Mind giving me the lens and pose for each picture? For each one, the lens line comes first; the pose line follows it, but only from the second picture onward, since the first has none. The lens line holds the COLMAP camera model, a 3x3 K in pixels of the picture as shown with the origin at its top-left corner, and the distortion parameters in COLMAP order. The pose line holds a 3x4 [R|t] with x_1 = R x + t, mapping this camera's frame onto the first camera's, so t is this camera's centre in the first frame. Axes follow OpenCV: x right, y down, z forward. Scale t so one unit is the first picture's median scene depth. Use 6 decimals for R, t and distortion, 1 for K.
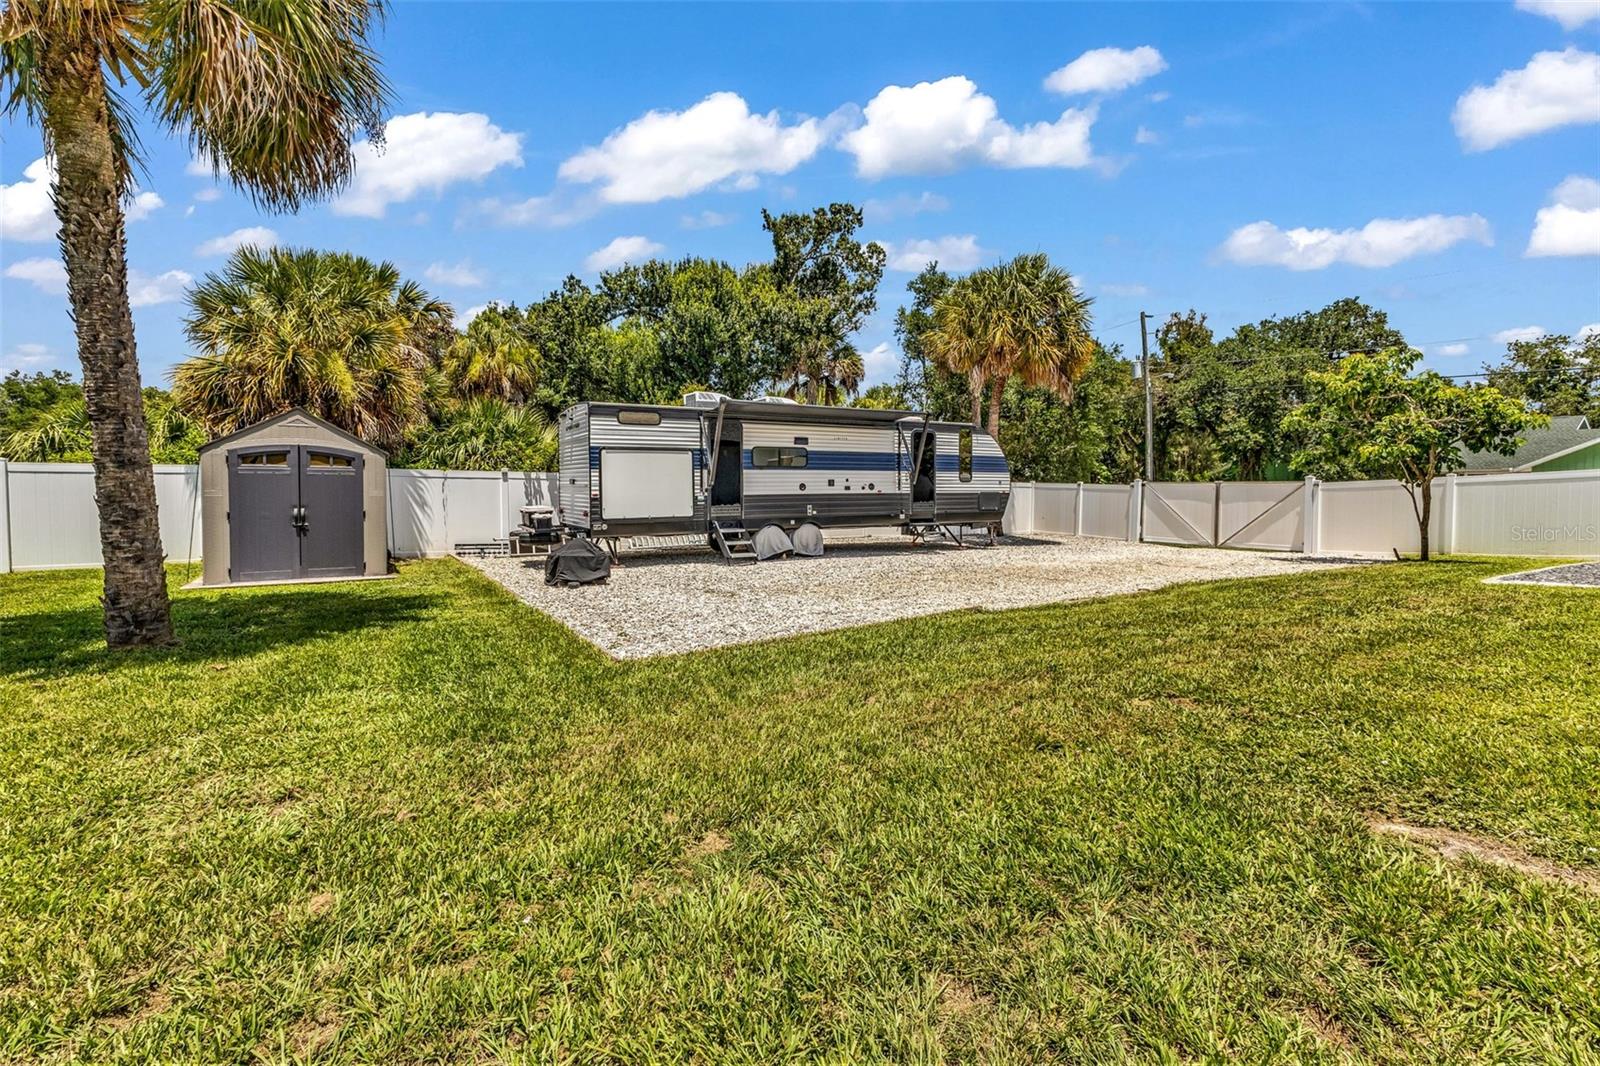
lens RADIAL K [[711.7, 0, 805.4], [0, 711.7, 516.1], [0, 0, 1]] dist [0.018451, -0.003521]
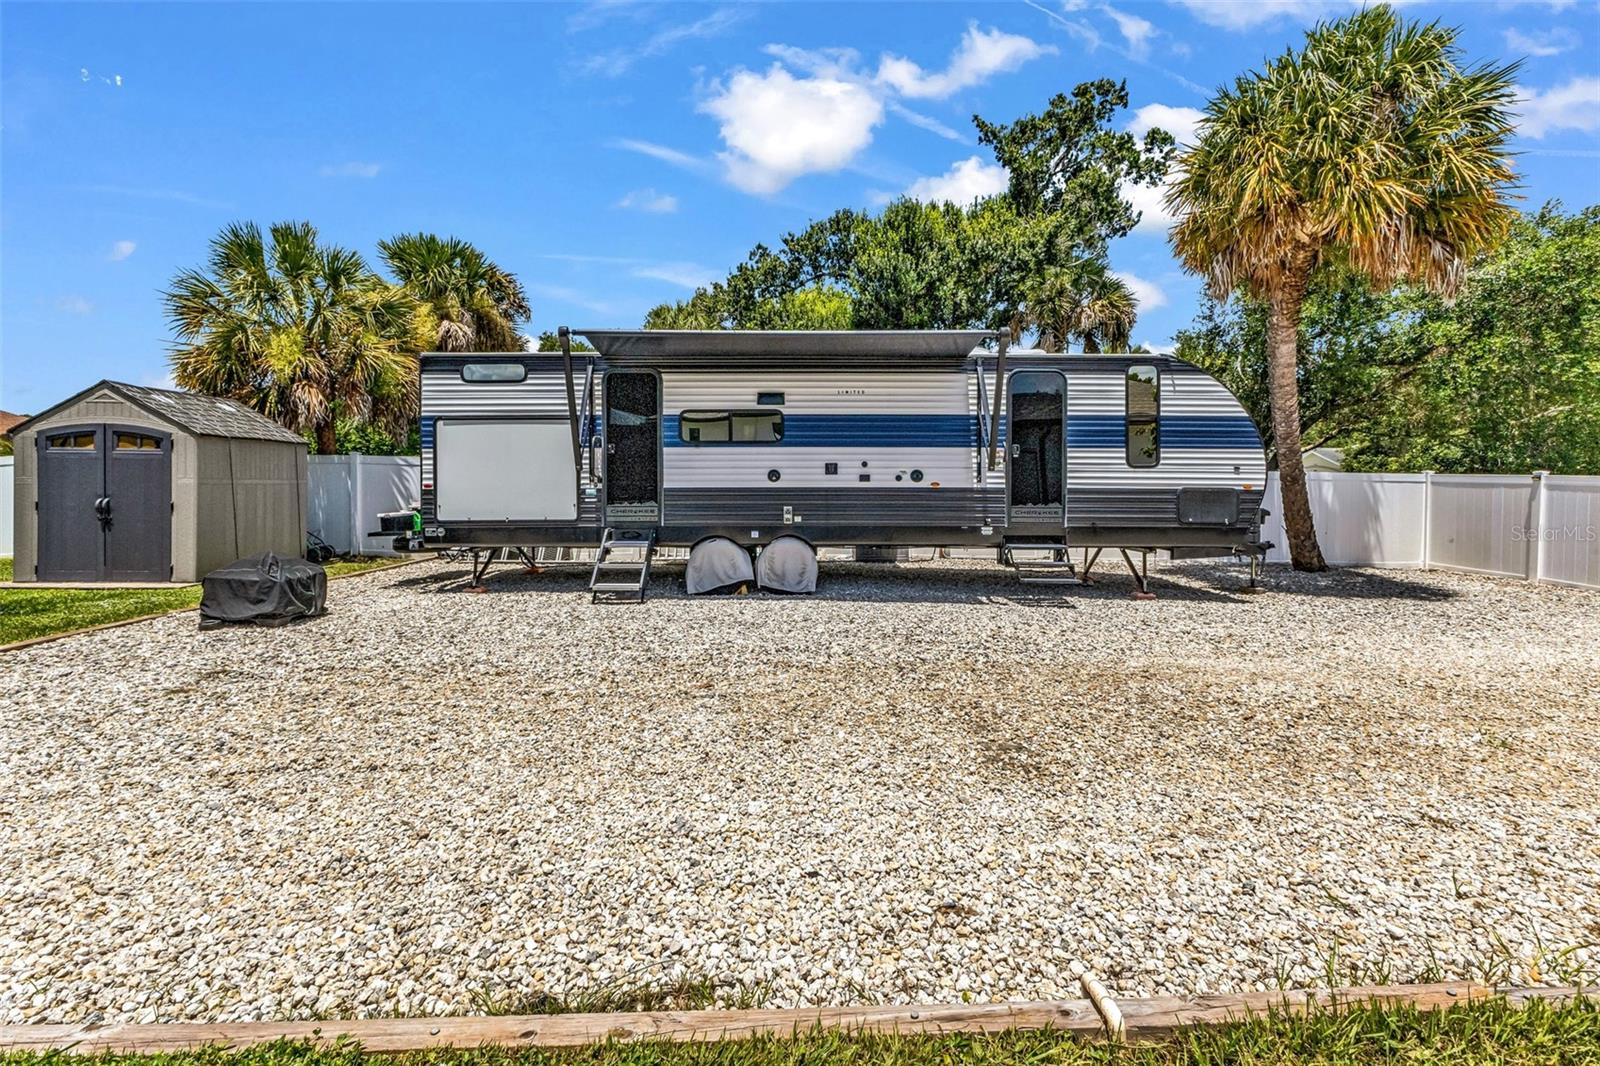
lens RADIAL K [[704.0, 0, 800.4], [0, 704.0, 498.4], [0, 0, 1]] dist [0.000417, 0.000027]
pose [[0.858312, 0.014866, -0.512914, 0.403180], [-0.025954, 0.999559, -0.014461, -0.017724], [0.512472, 0.025724, 0.858318, 0.643760]]
